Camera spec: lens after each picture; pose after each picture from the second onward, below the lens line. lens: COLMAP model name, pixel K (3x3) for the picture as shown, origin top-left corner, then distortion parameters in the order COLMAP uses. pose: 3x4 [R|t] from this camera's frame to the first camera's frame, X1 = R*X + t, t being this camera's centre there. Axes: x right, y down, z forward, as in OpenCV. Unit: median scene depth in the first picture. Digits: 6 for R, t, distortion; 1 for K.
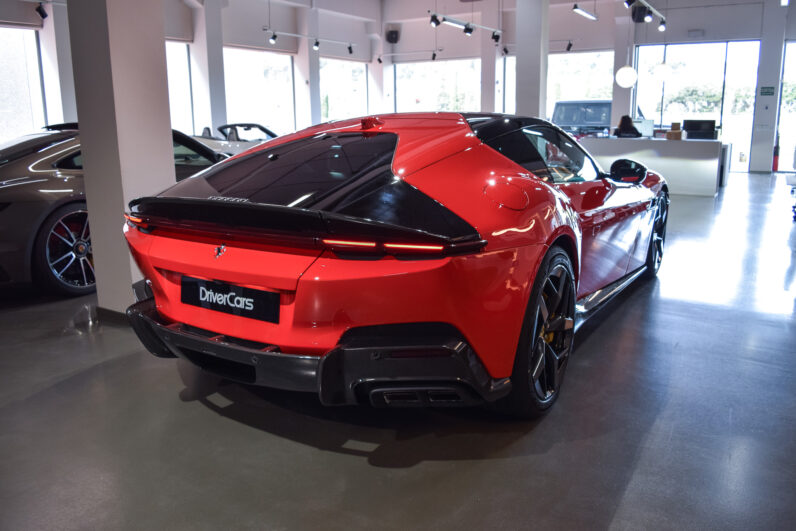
lens RADIAL K [[631.7, 0, 396.9], [0, 631.7, 261.5], [0, 0, 1]] dist [-0.053837, -0.006358]
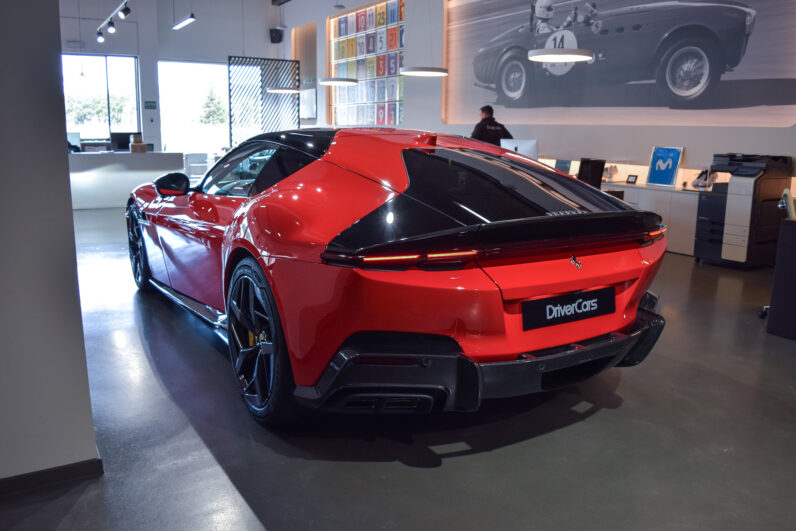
lens RADIAL K [[650.5, 0, 400.0], [0, 650.5, 268.3], [0, 0, 1]] dist [-0.085021, -0.009712]
pose [[0.402261, -0.161679, 0.901136, -1.304502], [0.170161, 0.980336, 0.099930, -0.155864], [-0.899573, 0.113140, 0.421862, 0.780411]]
